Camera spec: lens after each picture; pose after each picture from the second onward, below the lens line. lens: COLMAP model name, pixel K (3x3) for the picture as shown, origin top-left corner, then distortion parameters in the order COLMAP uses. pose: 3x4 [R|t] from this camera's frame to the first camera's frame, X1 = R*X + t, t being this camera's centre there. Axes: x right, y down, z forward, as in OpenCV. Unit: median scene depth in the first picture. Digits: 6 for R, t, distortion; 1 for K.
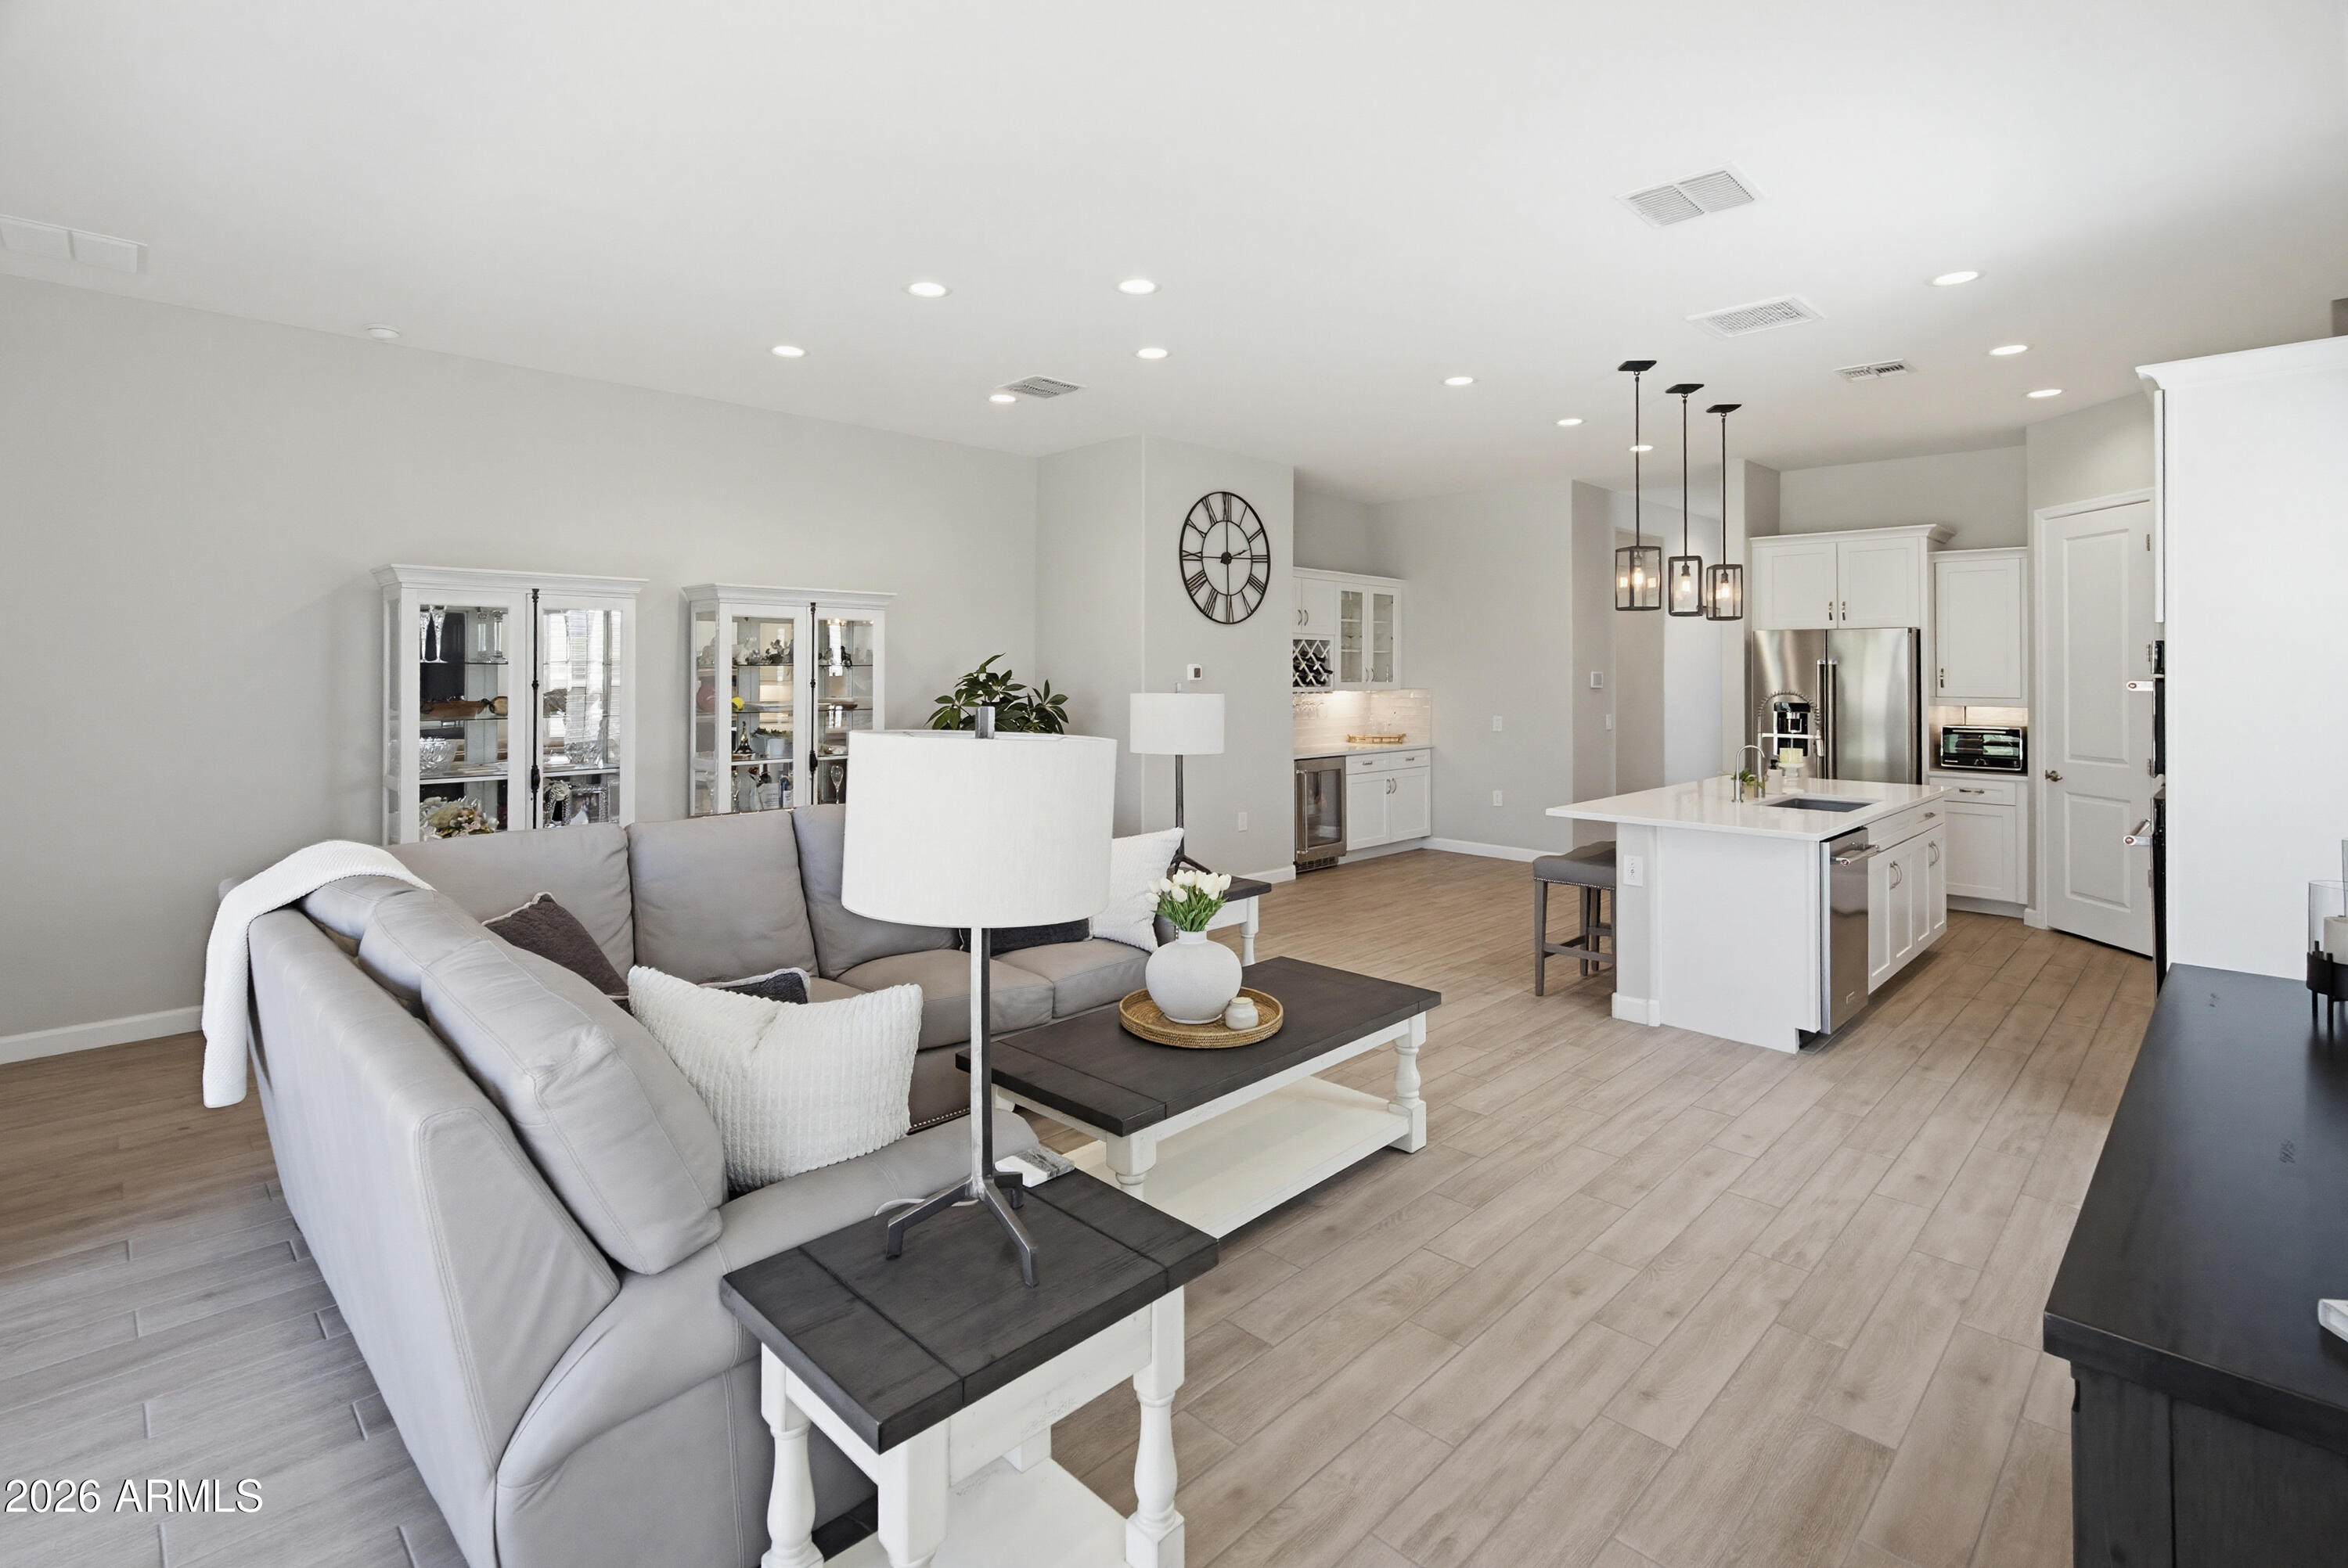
lens RADIAL K [[1113.9, 0, 1174.0], [0, 1113.9, 784.0], [0, 0, 1]] dist [-0.000789, -0.000150]
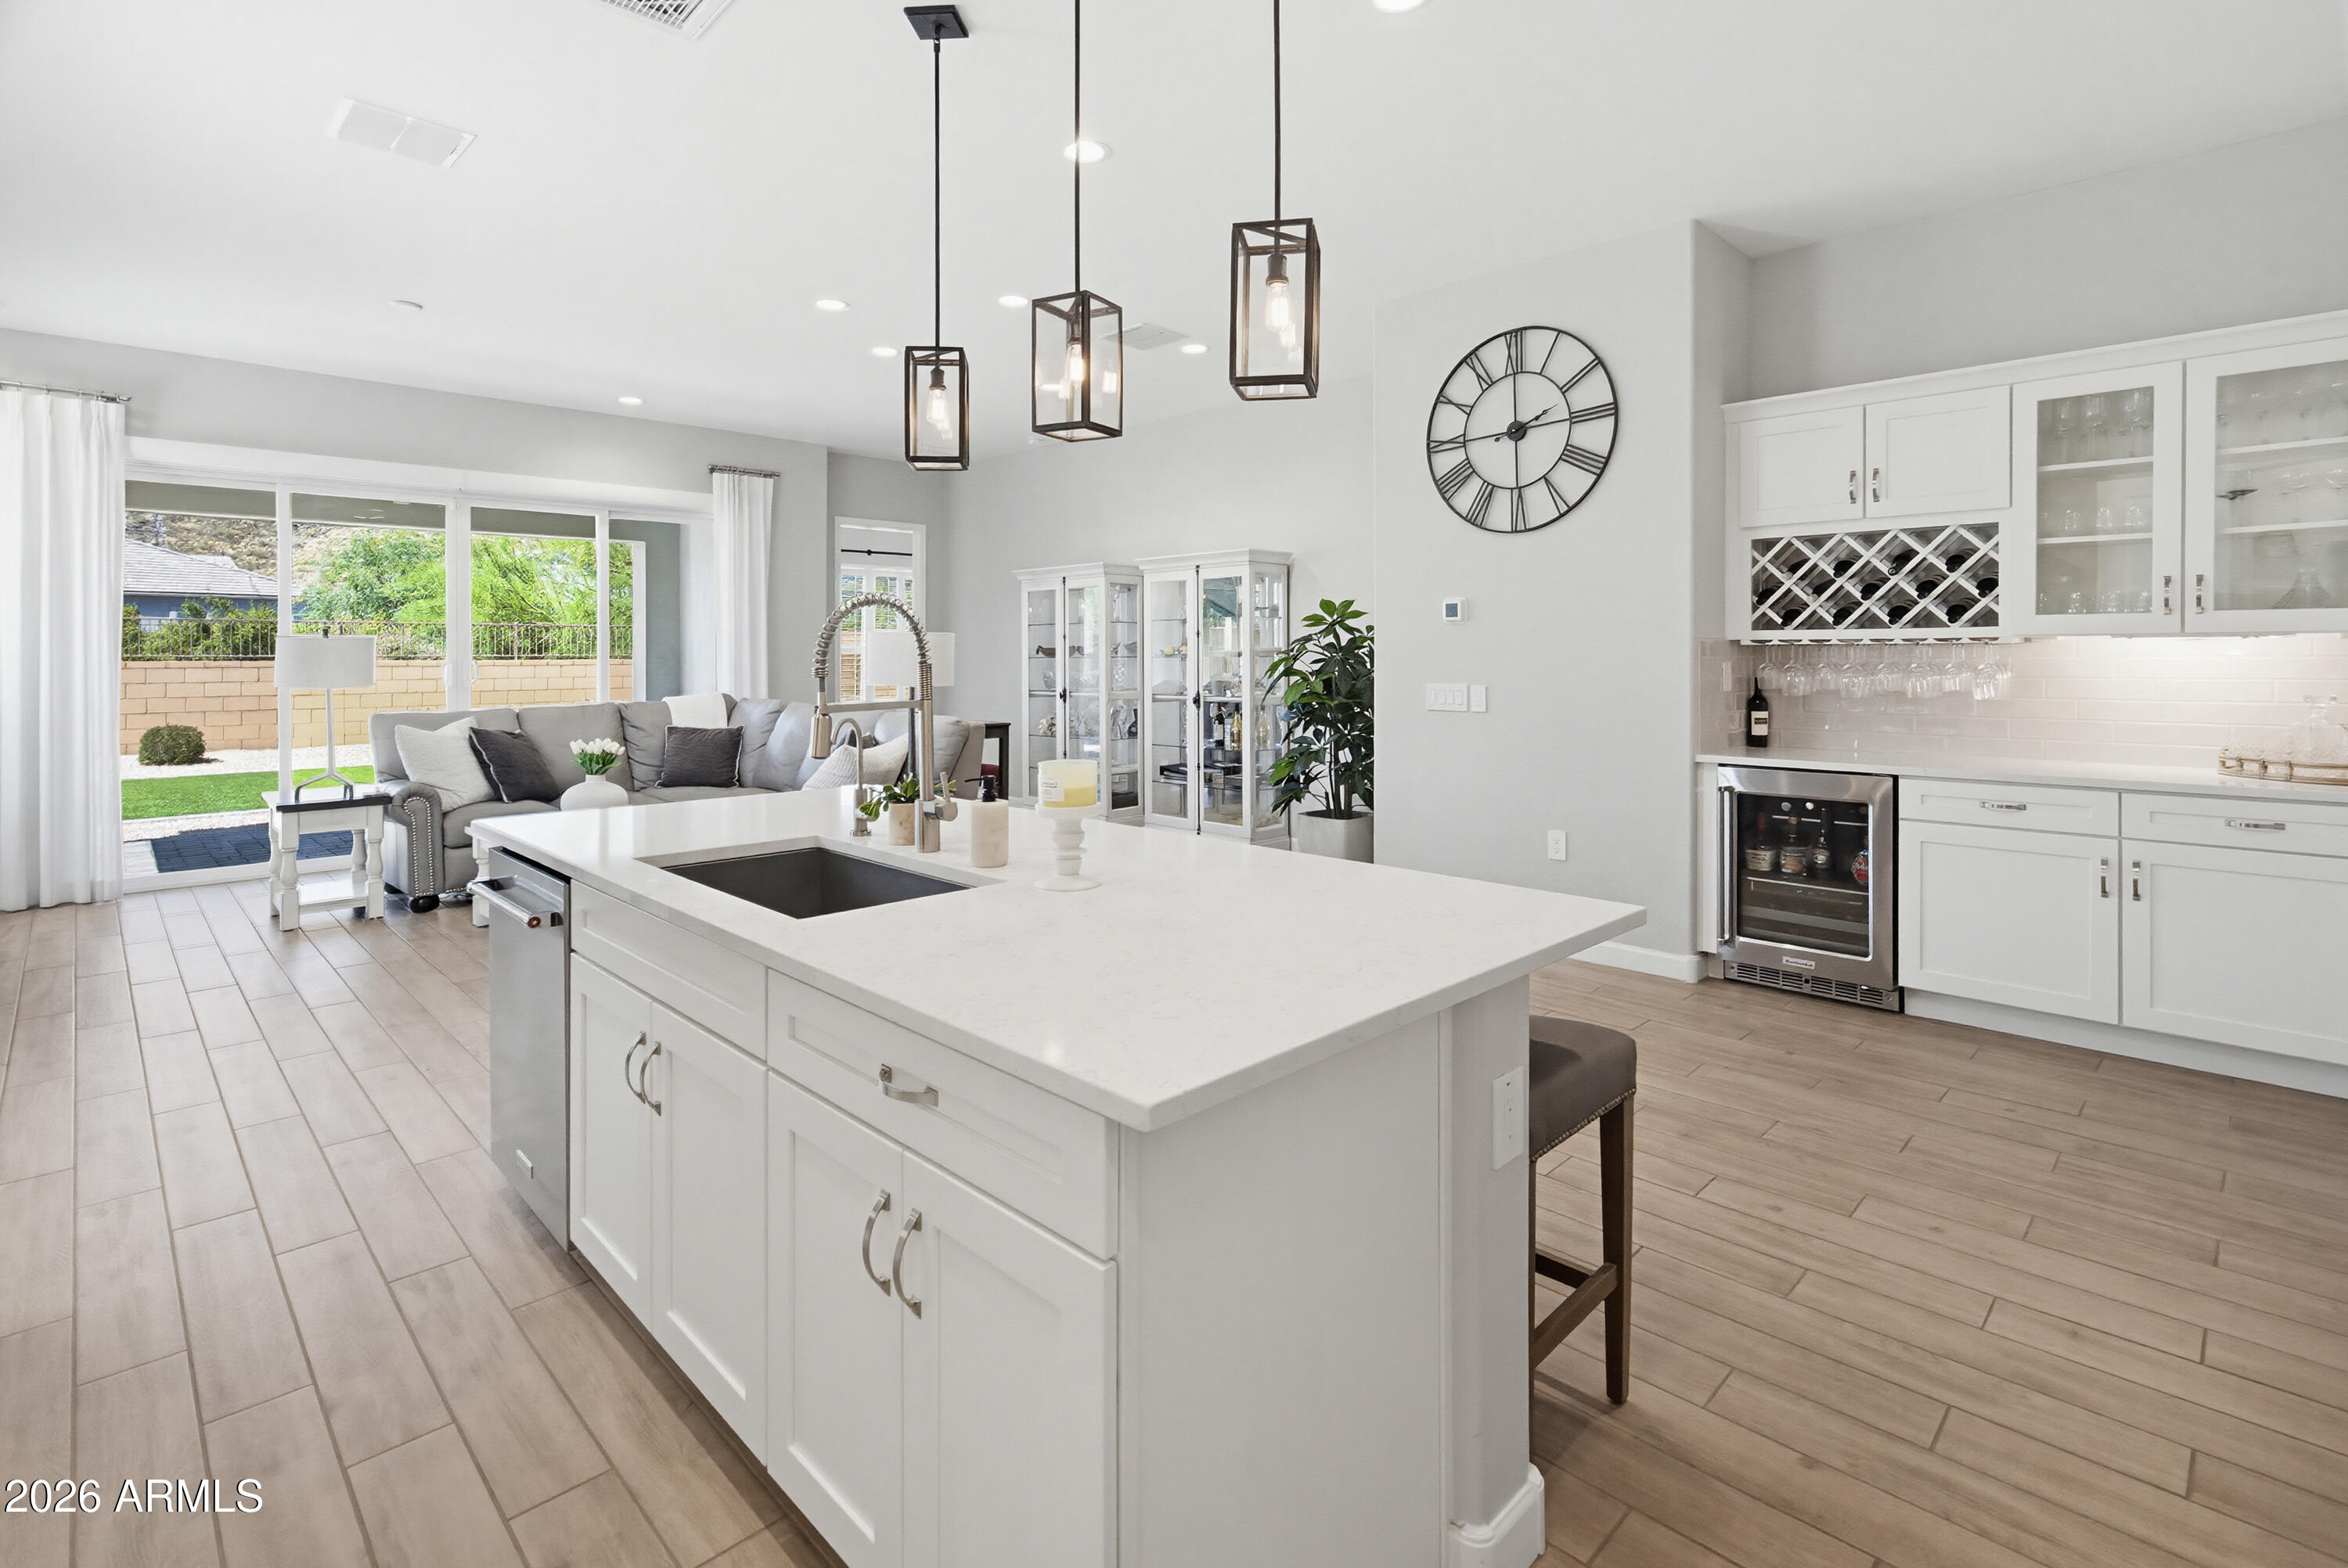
lens RADIAL K [[1067.0, 0, 1174.0], [0, 1067.0, 784.0], [0, 0, 1]] dist [0.001679, 0.000348]
pose [[-0.001433, 0.127186, -0.991878, 0.687755], [-0.089681, 0.987866, 0.126801, -0.059271], [0.995970, 0.089134, 0.009990, 0.805926]]
